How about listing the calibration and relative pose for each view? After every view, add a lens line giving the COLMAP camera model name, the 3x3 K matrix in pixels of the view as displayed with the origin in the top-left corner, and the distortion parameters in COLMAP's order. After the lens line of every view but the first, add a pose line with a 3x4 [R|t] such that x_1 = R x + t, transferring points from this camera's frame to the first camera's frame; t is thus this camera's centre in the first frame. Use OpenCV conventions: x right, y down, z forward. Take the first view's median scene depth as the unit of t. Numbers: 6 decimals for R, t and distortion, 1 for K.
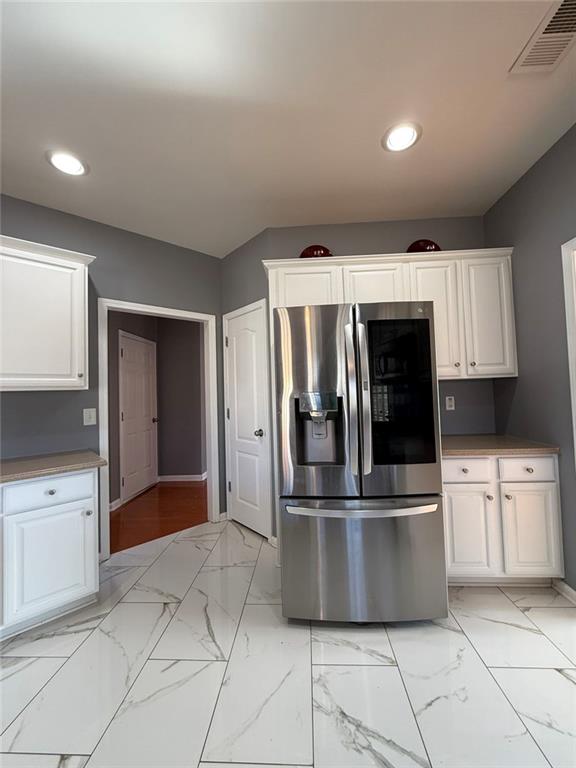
lens RADIAL K [[305.7, 0, 289.3], [0, 305.7, 381.3], [0, 0, 1]] dist [-0.000289, 0.000259]
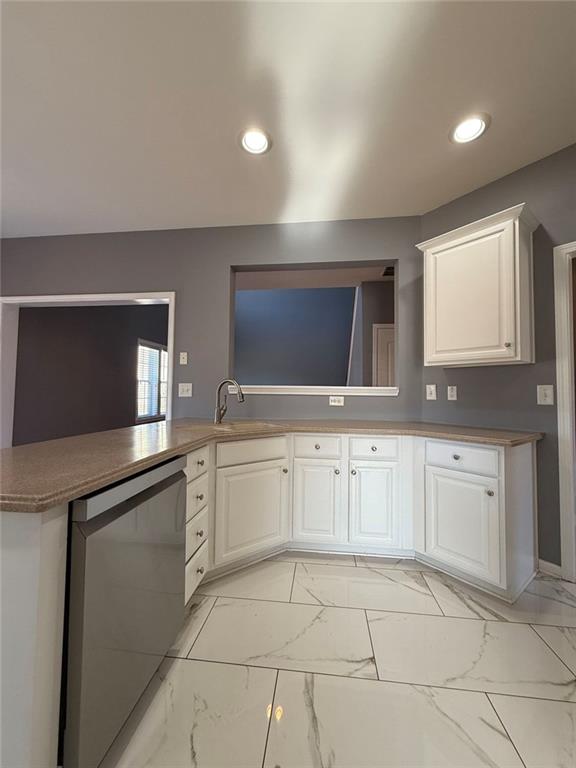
lens RADIAL K [[305.7, 0, 288.6], [0, 305.7, 380.8], [0, 0, 1]] dist [-0.000289, 0.000259]
pose [[-0.057800, -0.007921, -0.998297, 0.284281], [0.020923, 0.999739, -0.009143, 0.092586], [0.998109, -0.021416, -0.057619, 0.459403]]
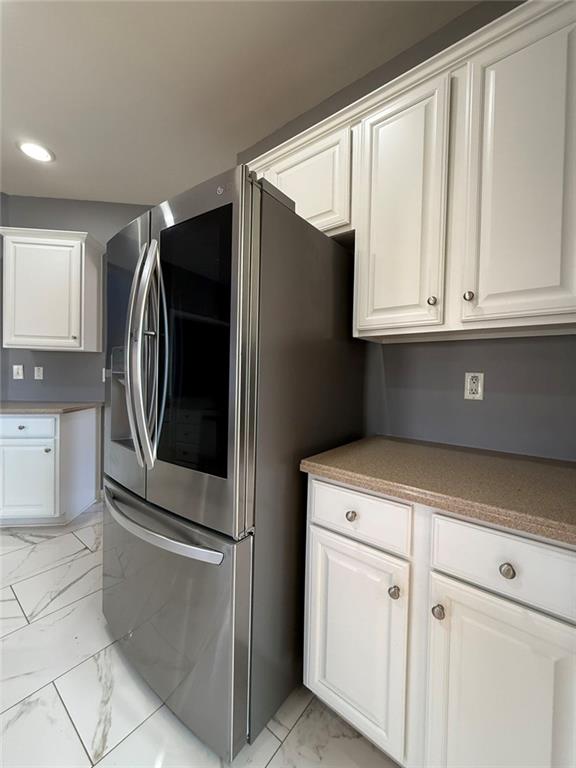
lens RADIAL K [[305.7, 0, 289.3], [0, 305.7, 381.4], [0, 0, 1]] dist [-0.000289, 0.000259]
pose [[0.816400, 0.061201, -0.574235, 0.781639], [-0.029540, 0.997492, 0.064313, 0.056332], [0.576731, -0.035542, 0.816161, 0.575762]]
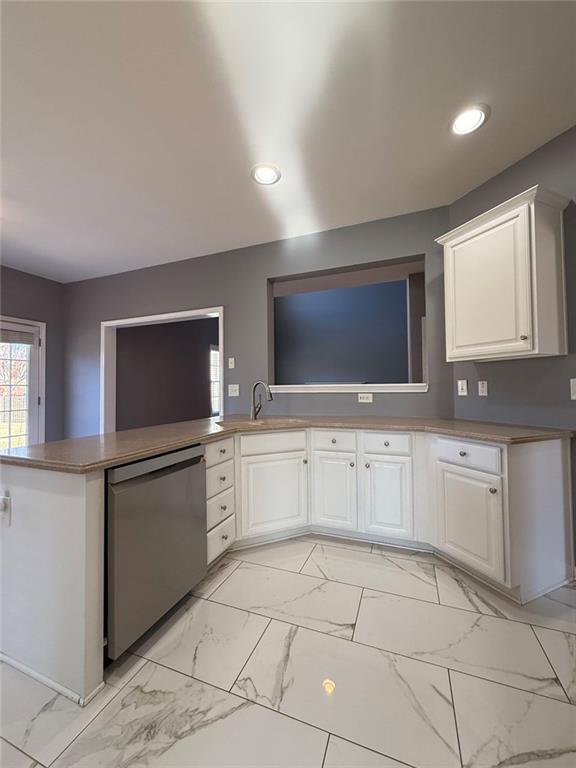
lens RADIAL K [[305.7, 0, 289.2], [0, 305.7, 380.8], [0, 0, 1]] dist [-0.000289, 0.000259]
pose [[-0.310406, 0.011854, -0.950530, 0.377536], [0.050280, 0.998727, -0.003965, 0.081396], [0.949273, -0.049023, -0.310607, 0.722806]]
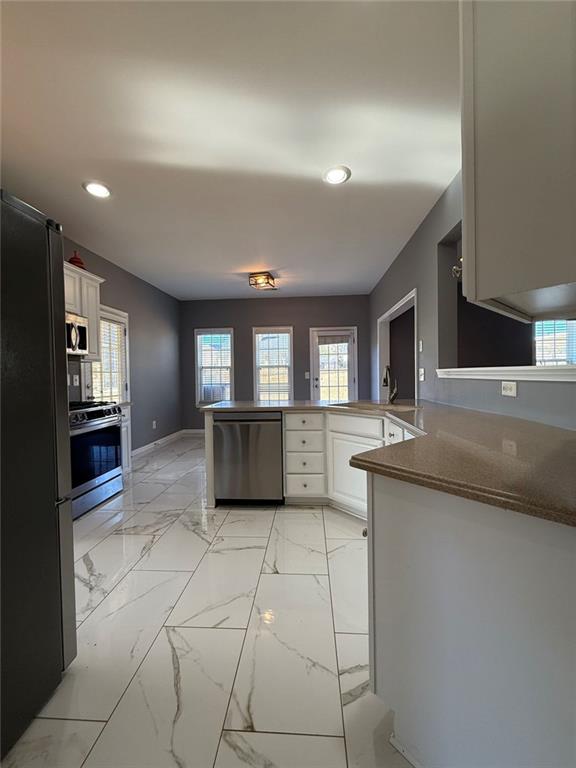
lens RADIAL K [[305.7, 0, 288.5], [0, 305.7, 382.0], [0, 0, 1]] dist [-0.000289, 0.000259]
pose [[-0.998727, 0.048624, 0.013392, -0.523677], [0.048531, 0.998796, -0.007184, 0.133463], [-0.013725, -0.006525, -0.999885, 1.587664]]
